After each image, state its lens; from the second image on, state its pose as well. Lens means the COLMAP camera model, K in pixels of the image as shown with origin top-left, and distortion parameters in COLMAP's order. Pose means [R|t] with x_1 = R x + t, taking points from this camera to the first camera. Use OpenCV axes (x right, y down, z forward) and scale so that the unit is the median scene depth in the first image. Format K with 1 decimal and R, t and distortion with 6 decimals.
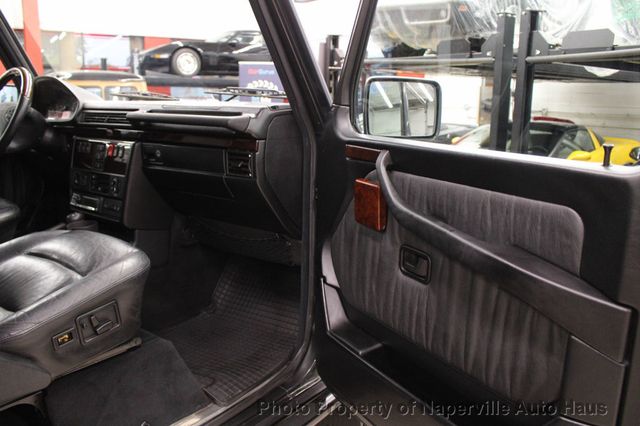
lens RADIAL K [[531.6, 0, 320.0], [0, 531.6, 213.0], [0, 0, 1]] dist [-0.160751, 0.122082]
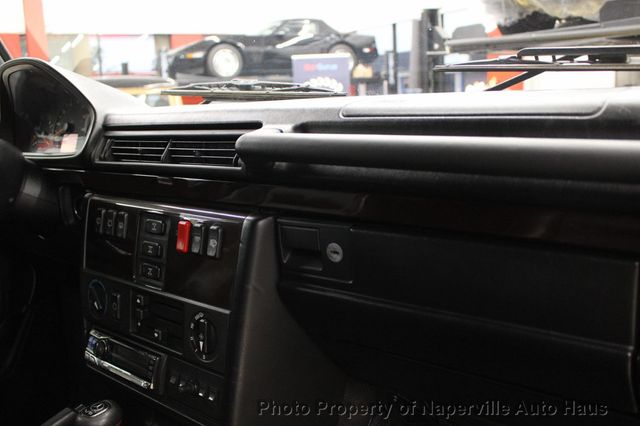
lens RADIAL K [[601.3, 0, 320.0], [0, 601.3, 213.0], [0, 0, 1]] dist [-0.112491, 0.006230]
pose [[0.995583, -0.043572, -0.083158, -0.047644], [0.041301, 0.998730, -0.028841, -0.021469], [0.084309, 0.025279, 0.996119, 0.102500]]
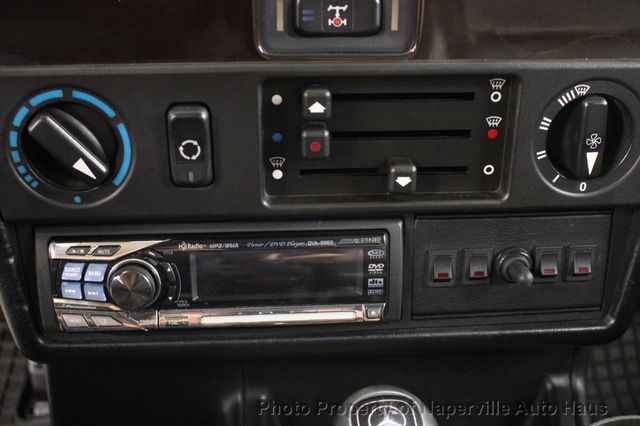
lens RADIAL K [[745.2, 0, 320.0], [0, 745.2, 213.0], [0, 0, 1]] dist [-0.096917, 0.005643]
pose [[0.772436, -0.343770, 0.534008, -0.100248], [0.133473, 0.909928, 0.392704, -0.022017], [-0.620909, -0.232063, 0.748745, 0.154451]]
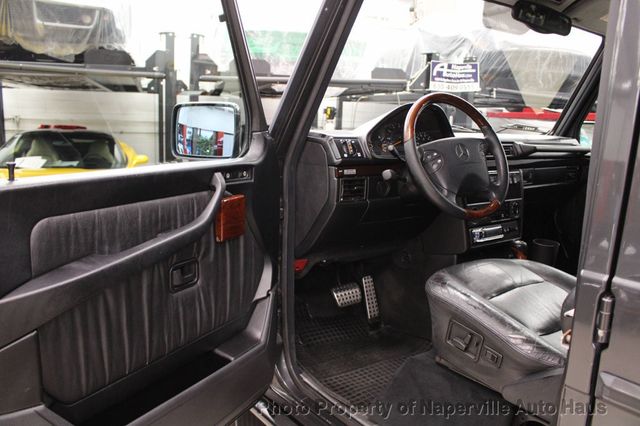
lens RADIAL K [[531.6, 0, 320.0], [0, 531.6, 213.0], [0, 0, 1]] dist [-0.160751, 0.122082]
pose [[0.296172, -0.178775, 0.938255, -0.279622], [0.175754, 0.975754, 0.130441, -0.047114], [-0.938825, 0.126269, 0.320412, 0.181481]]
